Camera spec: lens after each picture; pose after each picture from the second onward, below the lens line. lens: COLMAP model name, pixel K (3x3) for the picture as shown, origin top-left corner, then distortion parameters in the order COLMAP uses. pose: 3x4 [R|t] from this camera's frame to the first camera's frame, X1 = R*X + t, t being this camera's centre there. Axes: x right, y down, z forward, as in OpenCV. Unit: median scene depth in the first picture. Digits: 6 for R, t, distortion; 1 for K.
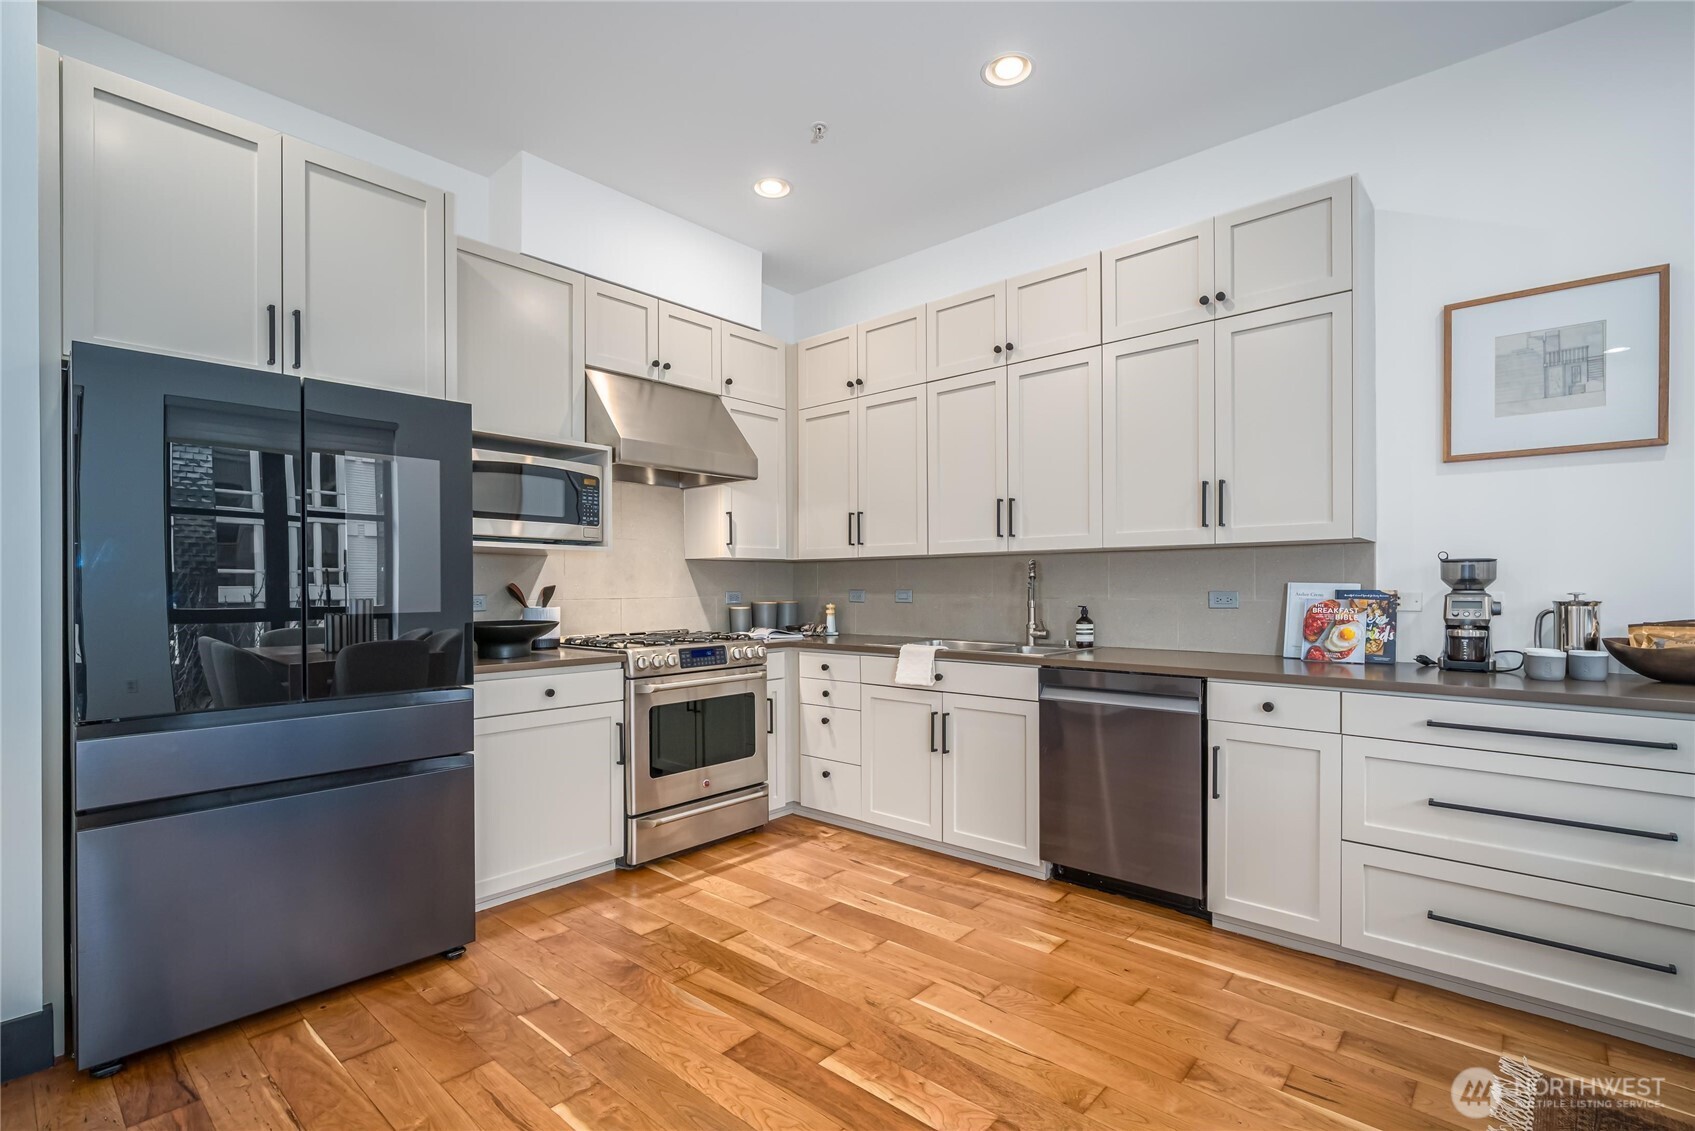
lens RADIAL K [[779.6, 0, 852.7], [0, 779.6, 581.2], [0, 0, 1]] dist [0.003724, -0.000364]
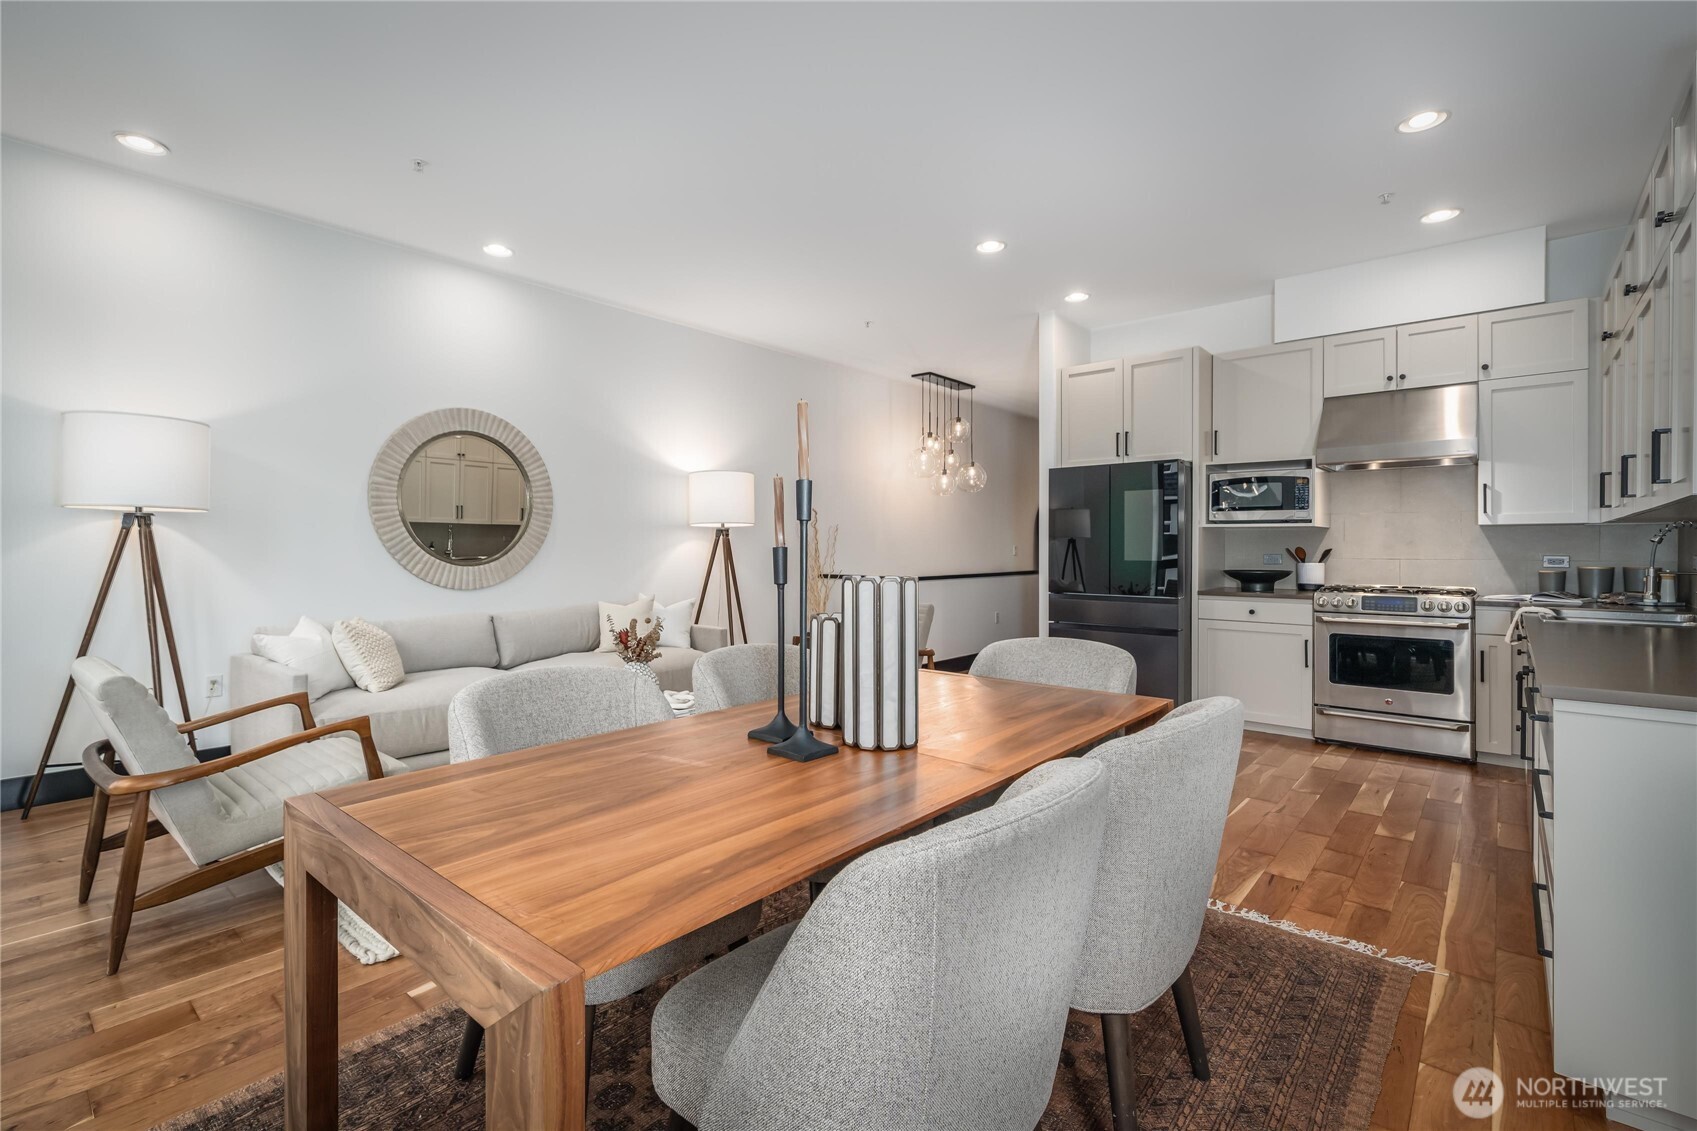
lens RADIAL K [[780.5, 0, 850.1], [0, 780.5, 560.0], [0, 0, 1]] dist [0.003724, -0.000364]
pose [[0.011279, 0.011294, -0.999873, 1.196582], [-0.000024, 0.999936, 0.011294, 0.010283], [0.999936, -0.000103, 0.011279, 0.097192]]
